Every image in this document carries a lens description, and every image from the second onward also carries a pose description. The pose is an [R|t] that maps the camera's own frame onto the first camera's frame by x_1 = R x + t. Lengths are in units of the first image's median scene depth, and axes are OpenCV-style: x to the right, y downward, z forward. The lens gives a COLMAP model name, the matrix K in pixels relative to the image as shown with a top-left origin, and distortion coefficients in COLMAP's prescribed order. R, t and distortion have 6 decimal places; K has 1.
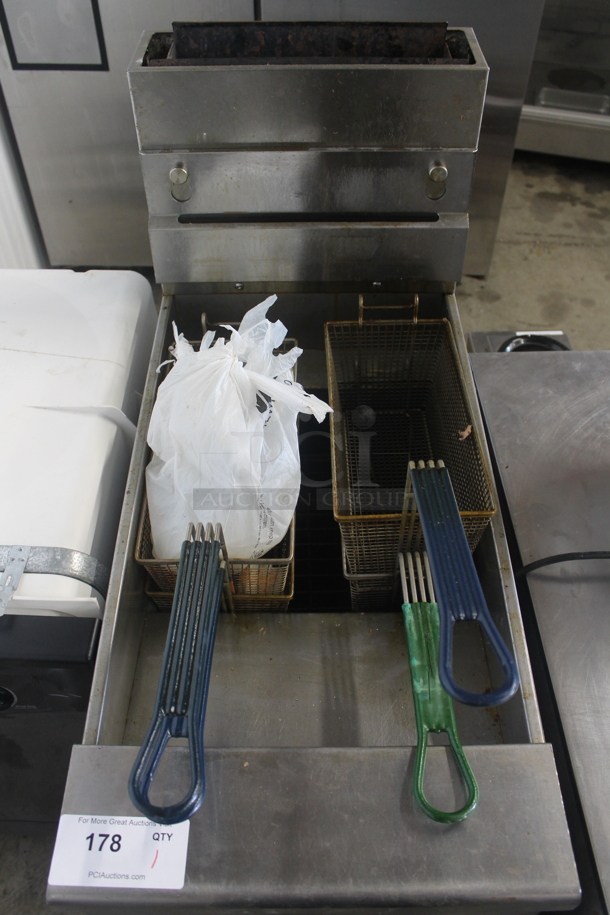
lens RADIAL K [[783.8, 0, 305.0], [0, 783.8, 457.5], [0, 0, 1]] dist [-0.172206, 0.150023]
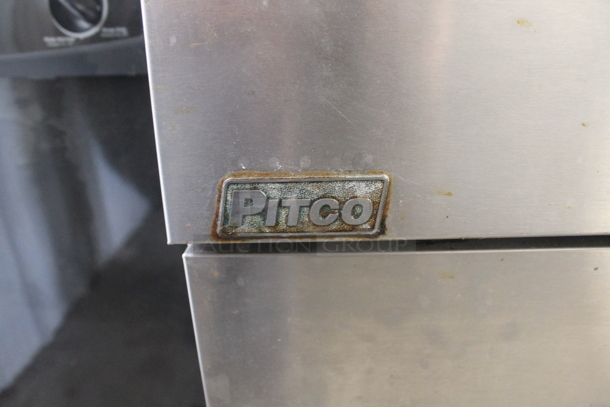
lens RADIAL K [[522.5, 0, 305.6], [0, 522.5, 240.5], [0, 0, 1]] dist [-0.172206, 0.150023]
pose [[0.995511, -0.007046, -0.094385, -0.114848], [-0.035766, 0.895279, -0.444069, 0.688716], [0.087629, 0.445451, 0.891008, 0.601429]]
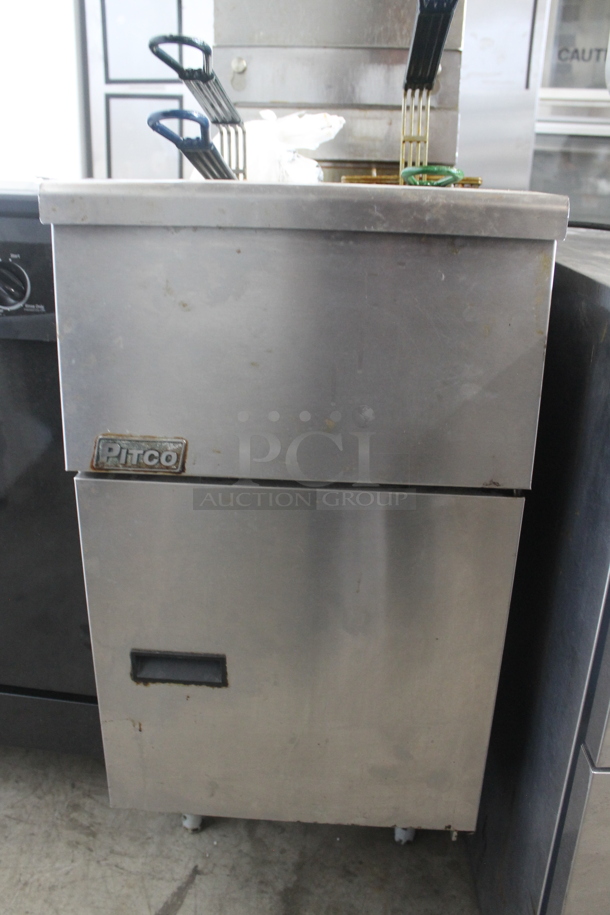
lens RADIAL K [[783.8, 0, 305.0], [0, 783.8, 457.5], [0, 0, 1]] dist [-0.172206, 0.150023]
pose [[0.997274, 0.048615, -0.055505, 0.060927], [-0.069126, 0.878655, -0.472427, 0.899772], [0.025803, 0.474976, 0.879620, 0.178186]]
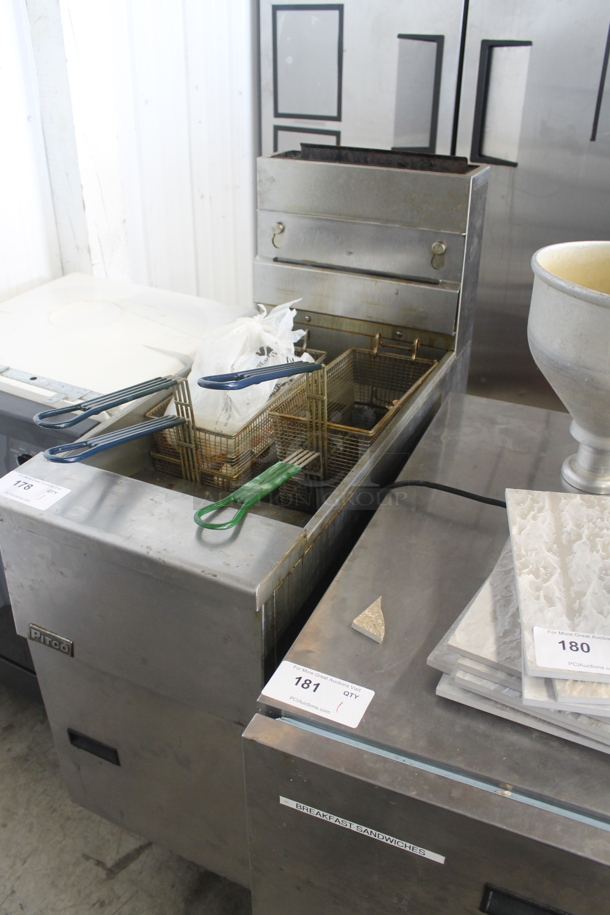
lens RADIAL K [[783.8, 0, 305.0], [0, 783.8, 457.5], [0, 0, 1]] dist [-0.172206, 0.150023]
pose [[0.900777, 0.227363, -0.370010, 0.605625], [-0.333456, 0.907939, -0.253880, 0.457538], [0.278224, 0.352071, 0.893665, -0.233232]]
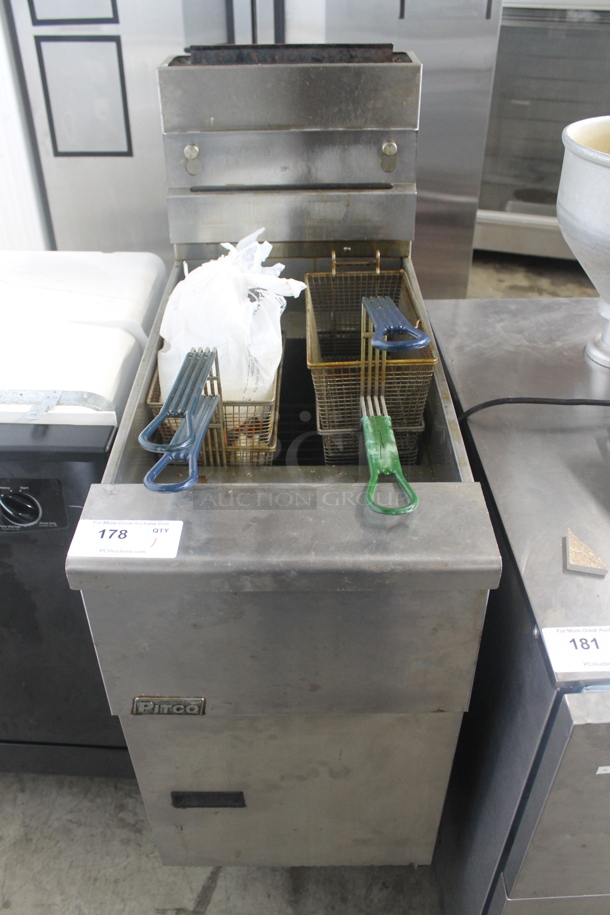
lens RADIAL K [[783.8, 0, 305.0], [0, 783.8, 457.5], [0, 0, 1]] dist [-0.172206, 0.150023]
pose [[0.999987, -0.003179, -0.004052, 0.034919], [0.002257, 0.977691, -0.210034, 0.443811], [0.004629, 0.210022, 0.977686, -0.178133]]
